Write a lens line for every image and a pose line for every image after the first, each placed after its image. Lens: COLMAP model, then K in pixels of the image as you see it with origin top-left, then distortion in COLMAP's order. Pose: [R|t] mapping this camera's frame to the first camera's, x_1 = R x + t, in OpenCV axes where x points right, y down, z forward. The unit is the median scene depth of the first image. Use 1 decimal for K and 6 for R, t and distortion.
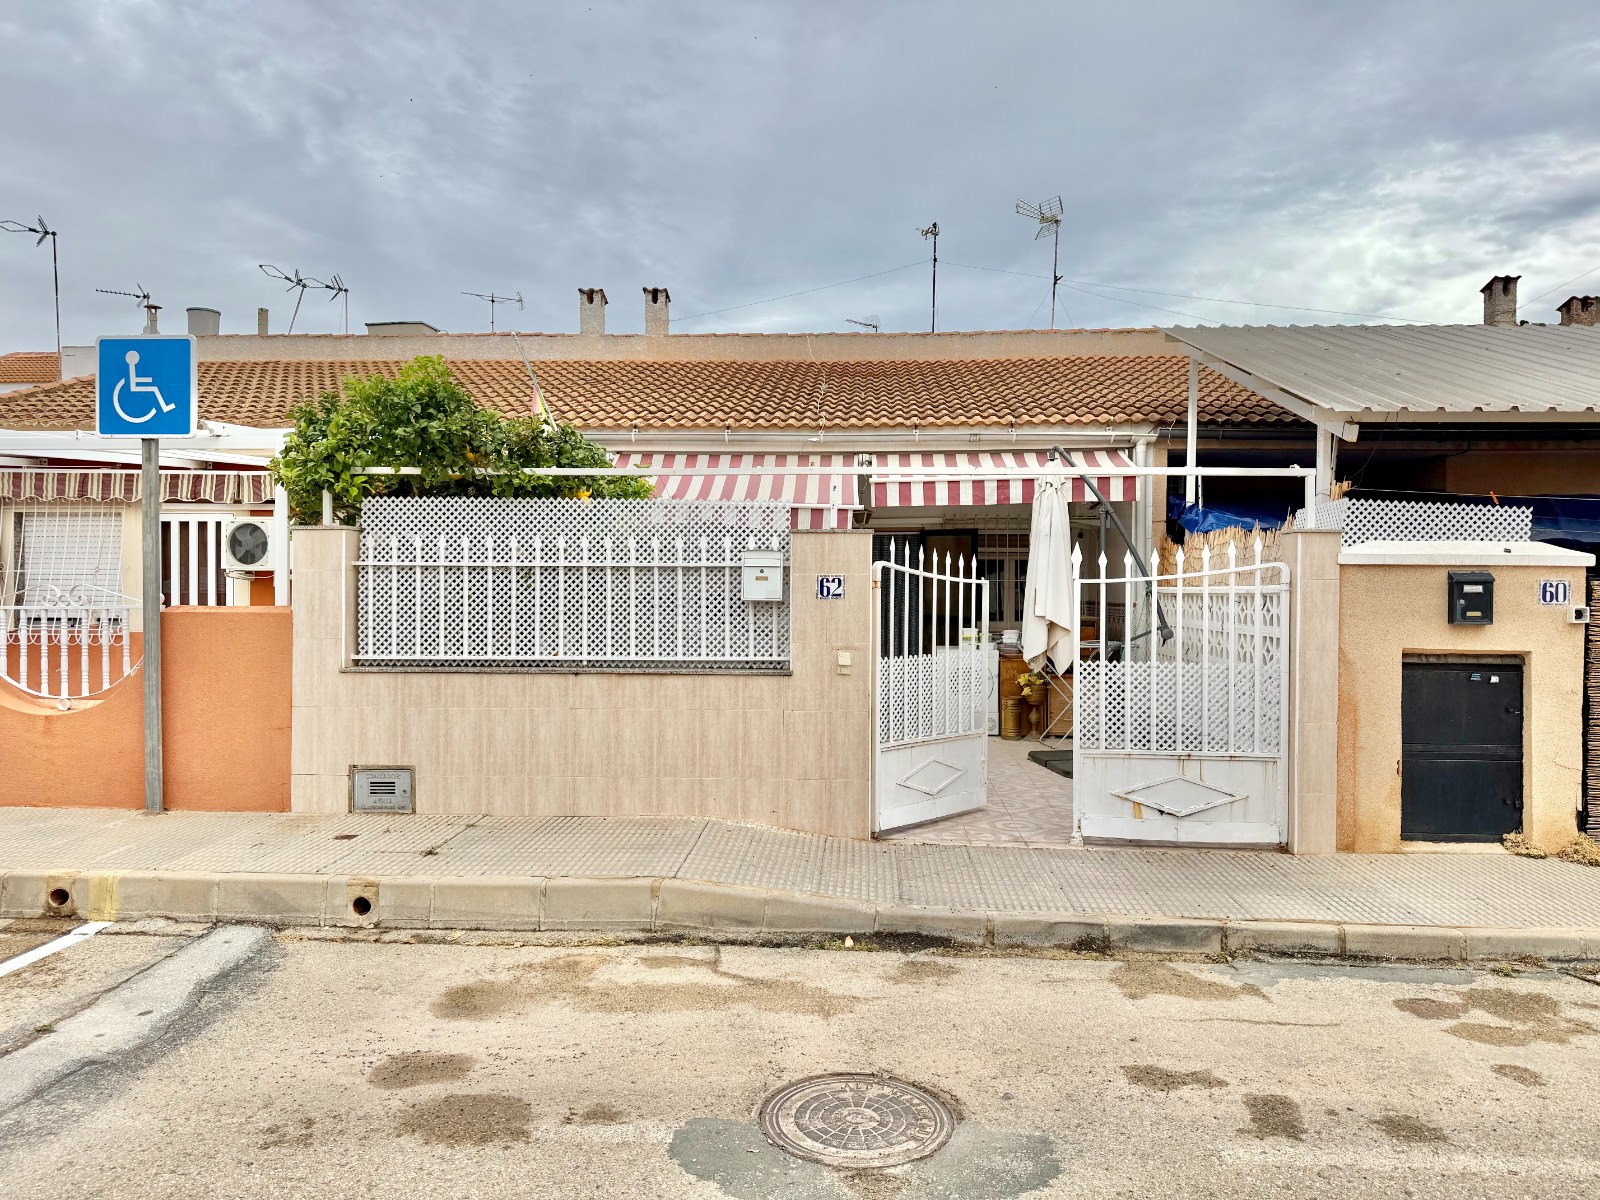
lens RADIAL K [[1132.6, 0, 800.0], [0, 1132.6, 600.0], [0, 0, 1]] dist [0.061418, 0.000100]
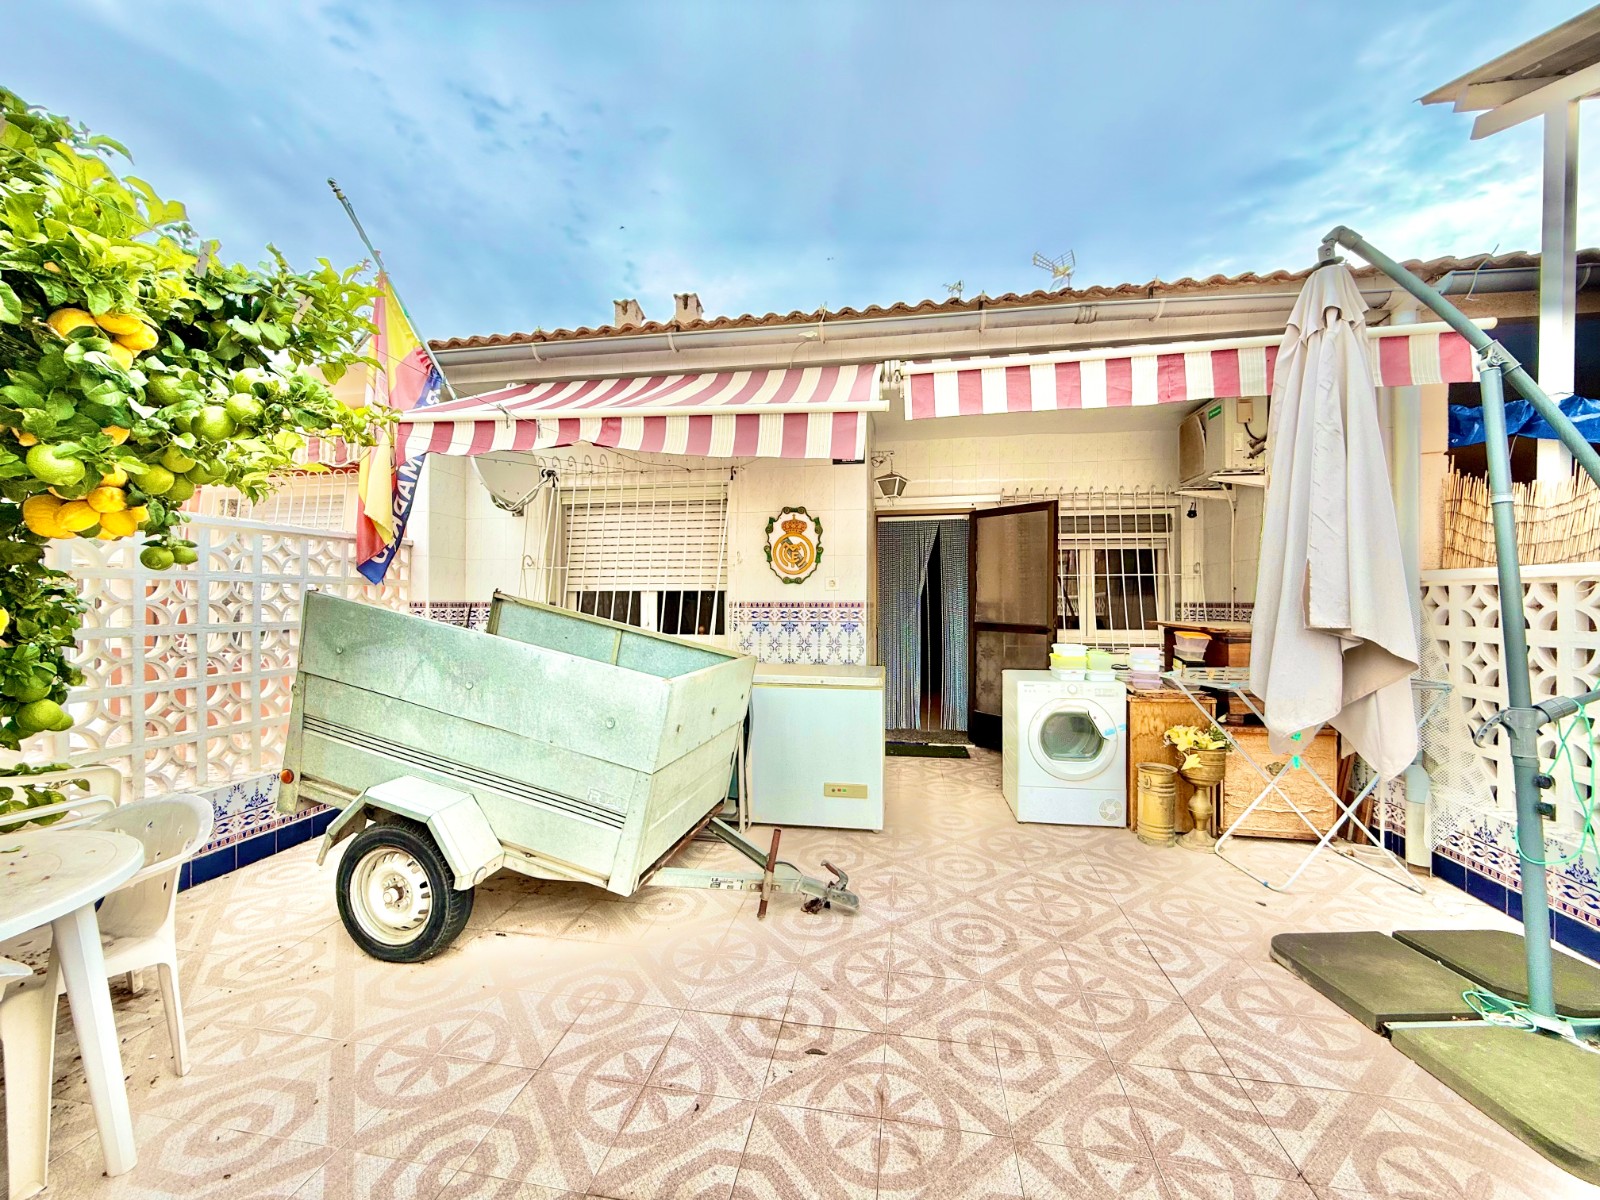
lens RADIAL K [[634.9, 0, 791.7], [0, 634.9, 598.9], [0, 0, 1]] dist [-0.000640, -0.000257]
pose [[0.993309, -0.002026, -0.115465, 0.042279], [-0.000224, 0.999810, -0.019475, 0.007531], [0.115483, 0.019370, 0.993121, 0.665570]]
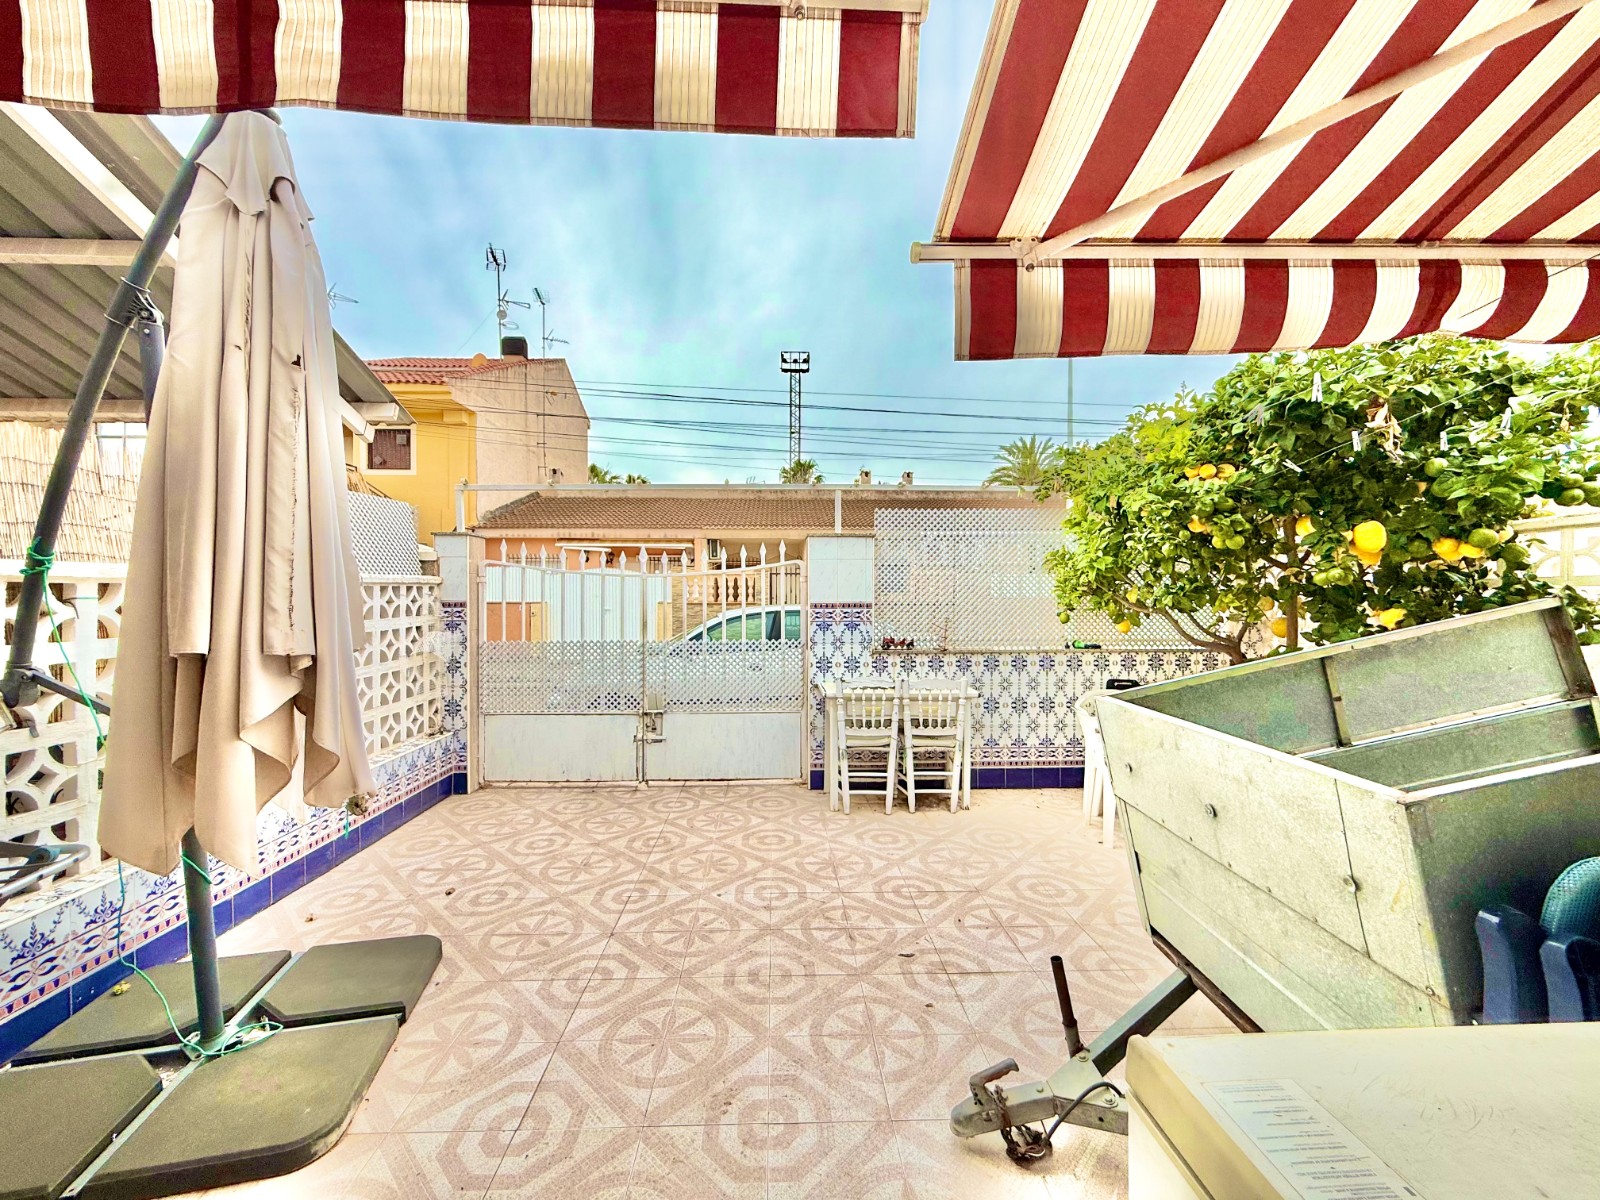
lens RADIAL K [[634.9, 0, 791.7], [0, 634.9, 598.9], [0, 0, 1]] dist [-0.000640, -0.000257]
pose [[-0.995782, -0.003311, -0.091690, 0.090057], [-0.005311, 0.999753, 0.021583, -0.002918], [0.091596, 0.021979, -0.995554, 1.055983]]
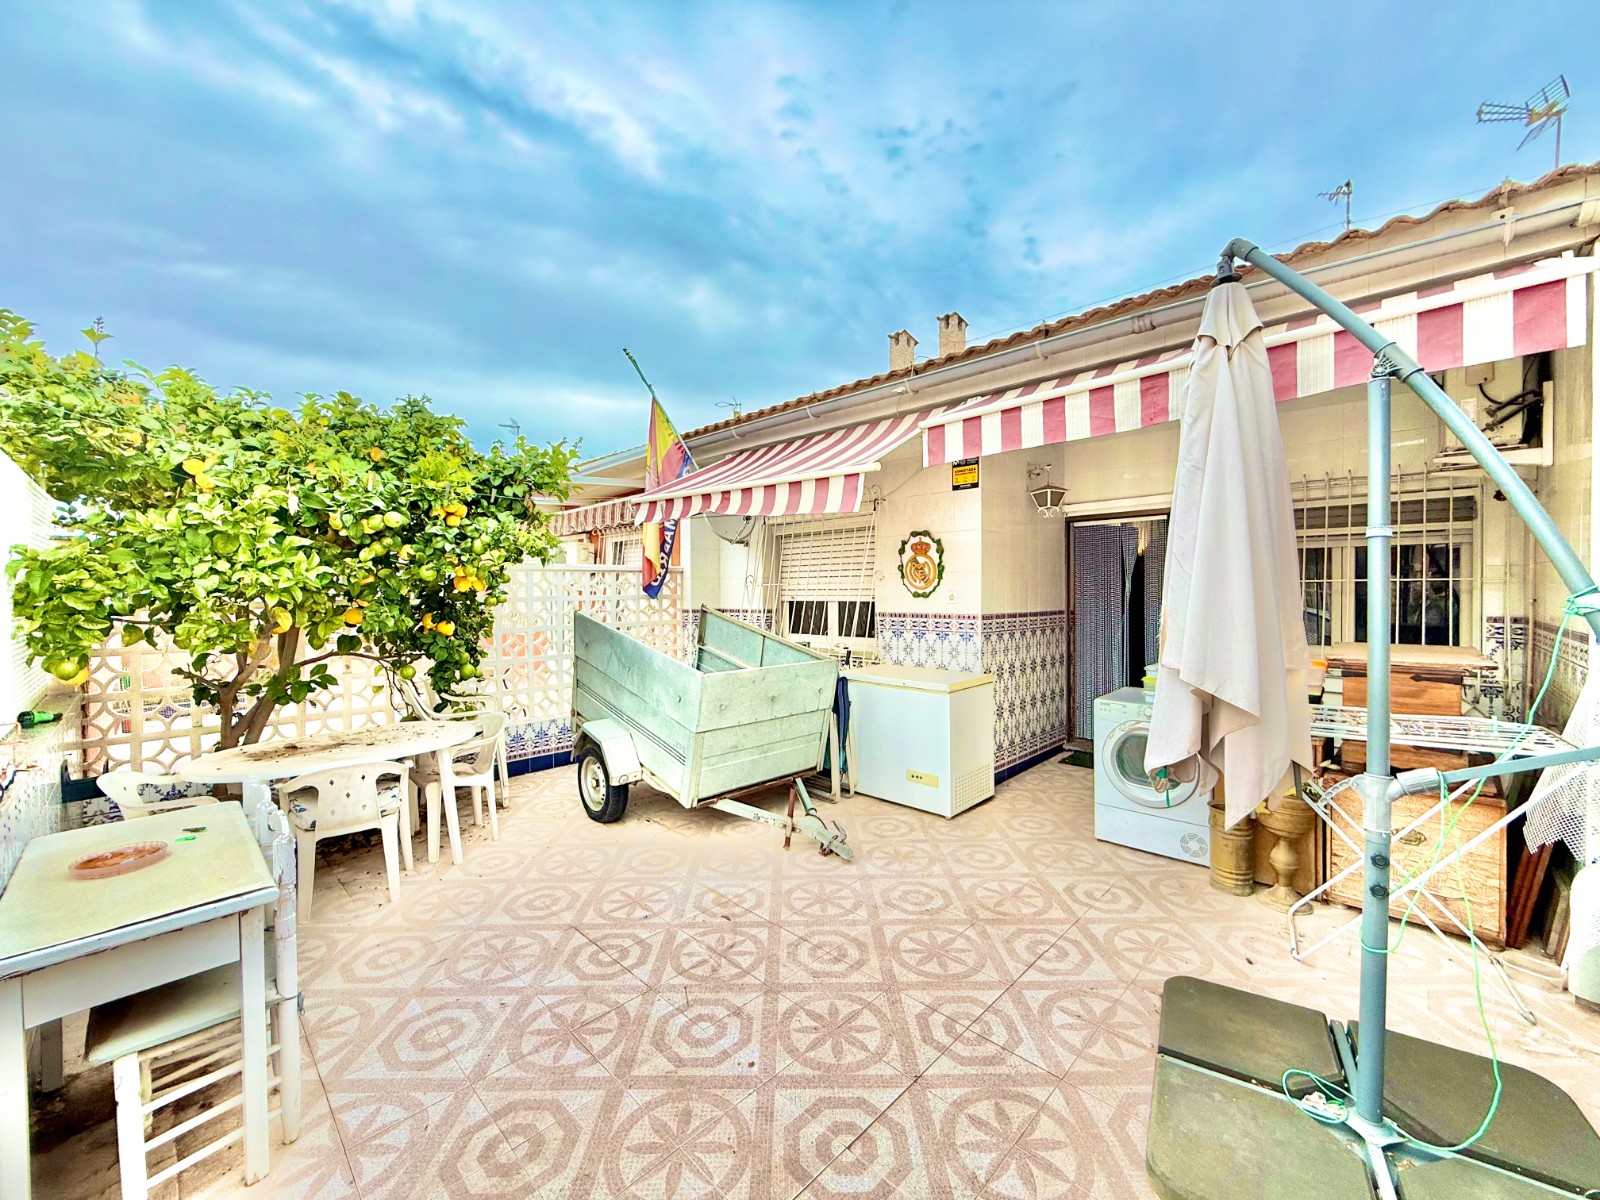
lens RADIAL K [[634.9, 0, 791.7], [0, 634.9, 598.9], [0, 0, 1]] dist [-0.000640, -0.000257]
pose [[0.751436, 0.002379, -0.659801, 0.227769], [-0.001818, 0.999997, 0.001535, -0.009097], [0.659803, 0.000046, 0.751438, 0.654857]]
